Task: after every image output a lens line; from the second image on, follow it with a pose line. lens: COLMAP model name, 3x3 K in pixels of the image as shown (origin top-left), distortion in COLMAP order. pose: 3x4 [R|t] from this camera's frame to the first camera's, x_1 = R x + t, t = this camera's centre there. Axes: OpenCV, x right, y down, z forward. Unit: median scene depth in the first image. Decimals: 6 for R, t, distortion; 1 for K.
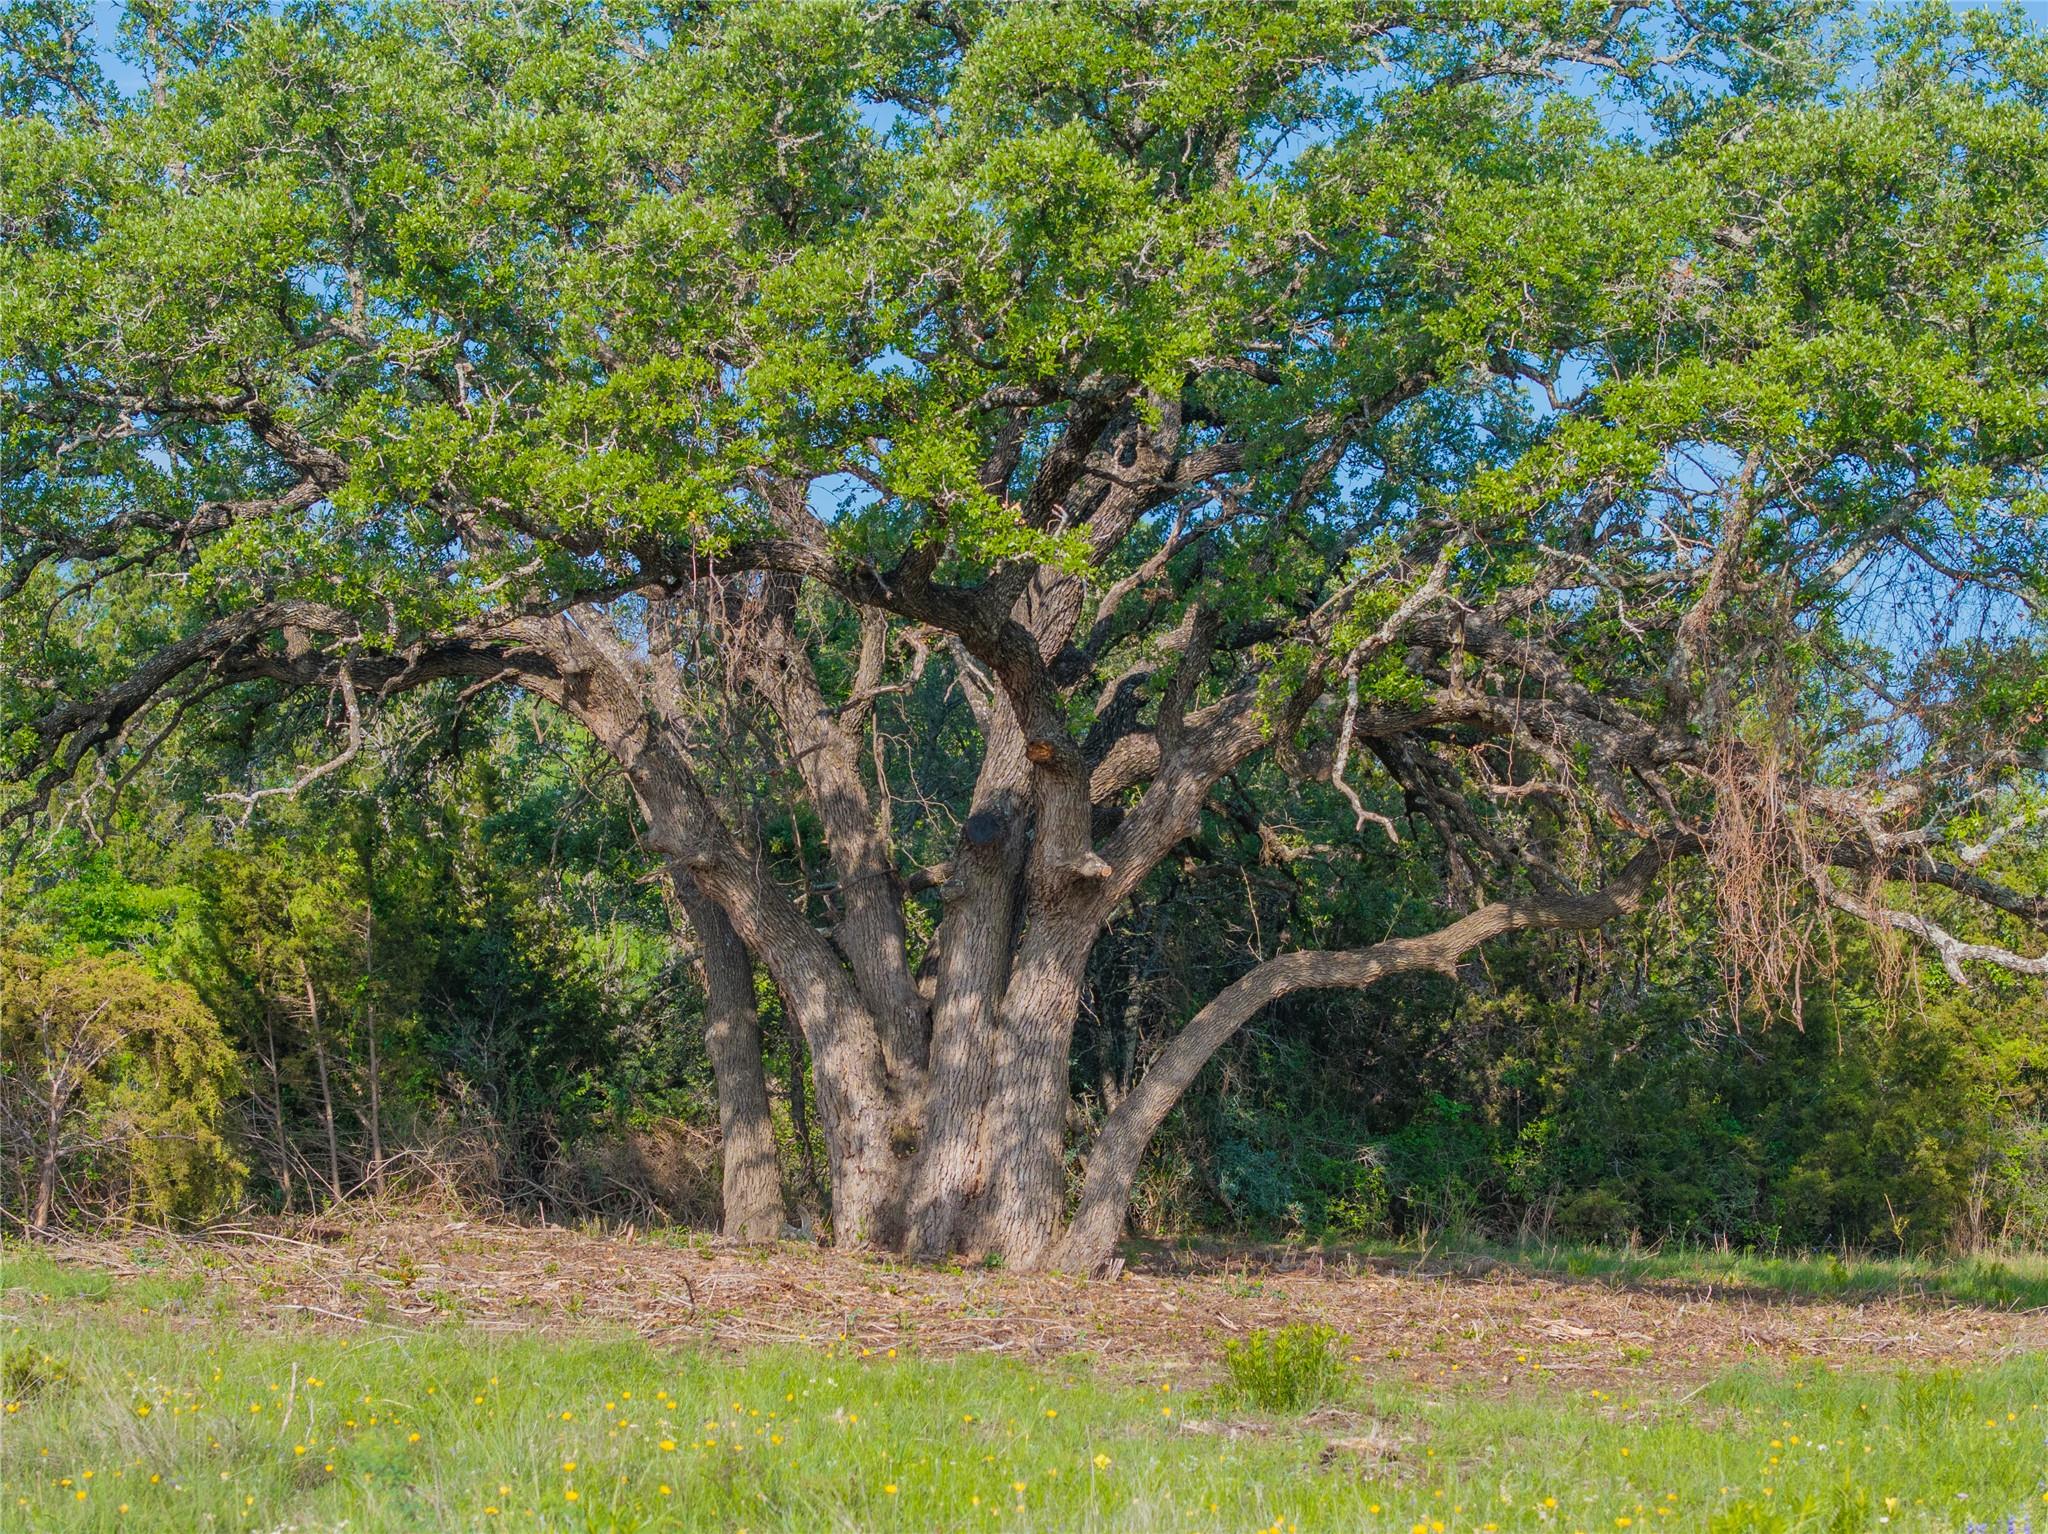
lens RADIAL K [[4123.0, 0, 1024.0], [0, 4123.0, 767.0], [0, 0, 1]] dist [0.771957, -10.740986]
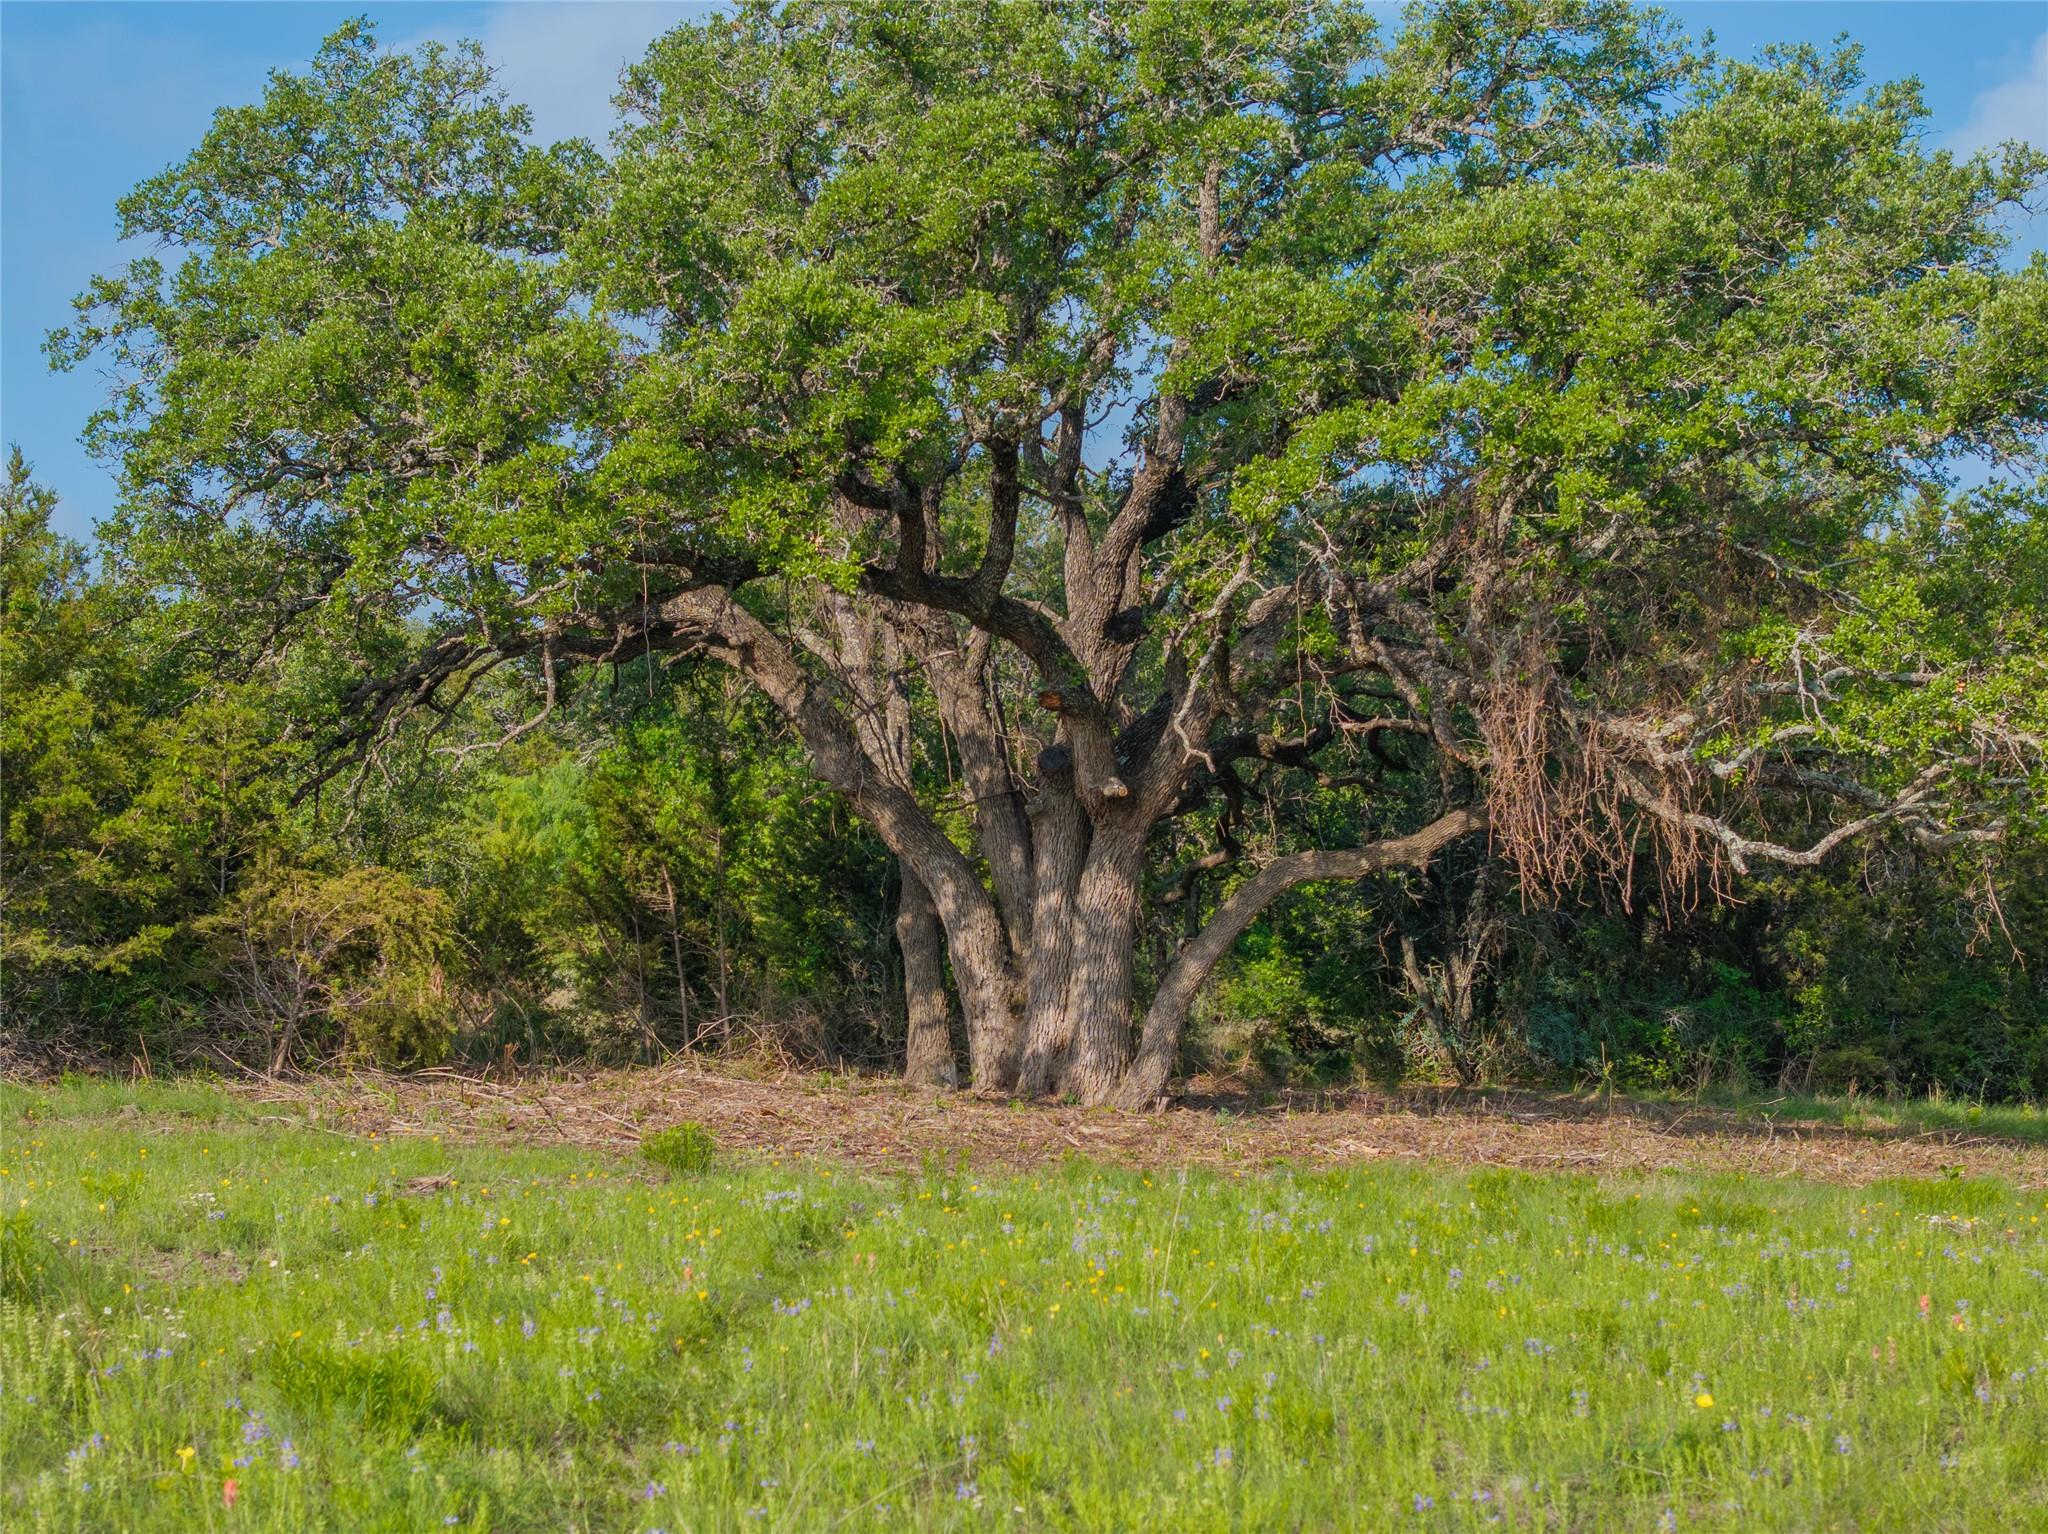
lens RADIAL K [[4281.2, 0, 1024.0], [0, 4281.2, 767.0], [0, 0, 1]] dist [-0.043419, -0.408460]
pose [[0.958460, -0.019195, -0.284581, 0.350416], [0.028020, 0.999243, 0.026970, -0.018017], [0.283848, -0.033823, 0.958273, -0.249900]]
